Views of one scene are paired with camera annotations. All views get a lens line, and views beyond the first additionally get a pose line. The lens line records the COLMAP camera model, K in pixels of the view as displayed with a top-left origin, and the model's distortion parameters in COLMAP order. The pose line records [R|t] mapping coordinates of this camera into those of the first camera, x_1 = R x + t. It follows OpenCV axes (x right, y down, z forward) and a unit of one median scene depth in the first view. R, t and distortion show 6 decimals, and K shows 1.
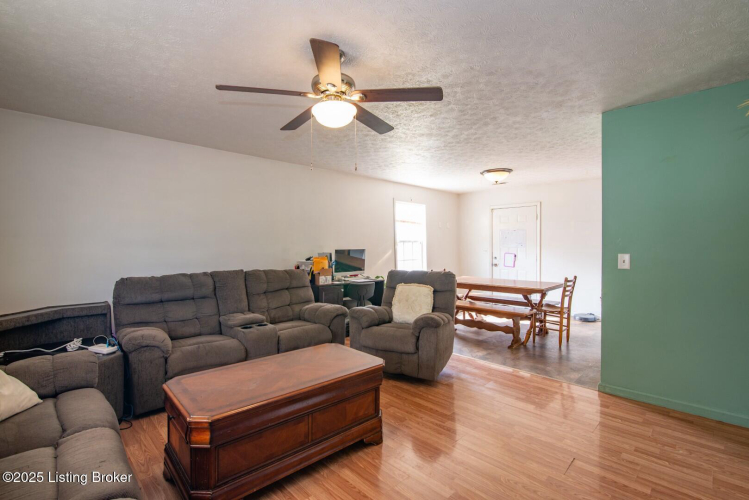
lens RADIAL K [[363.8, 0, 374.0], [0, 363.8, 269.0], [0, 0, 1]] dist [-0.000462, -0.000067]
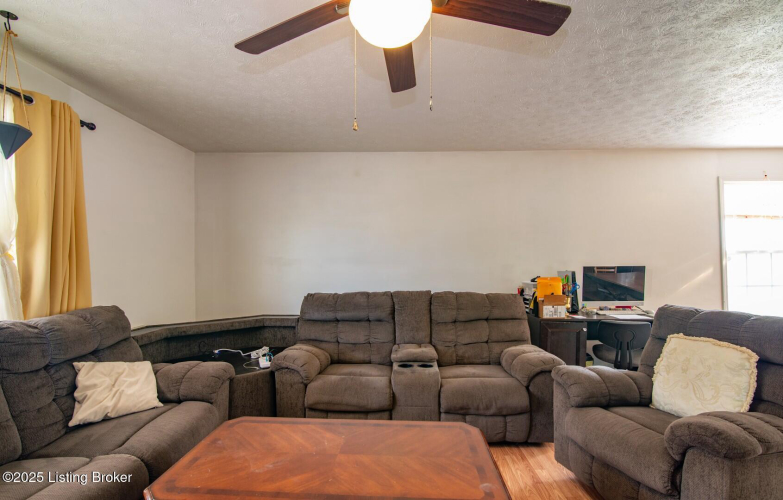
lens RADIAL K [[363.2, 0, 391.4], [0, 363.2, 272.8], [0, 0, 1]] dist [-0.016452, -0.000431]
pose [[0.687756, 0.016162, -0.725762, 0.168811], [-0.040898, 0.999027, -0.016510, -0.021483], [0.724789, 0.041037, 0.687748, 0.377380]]
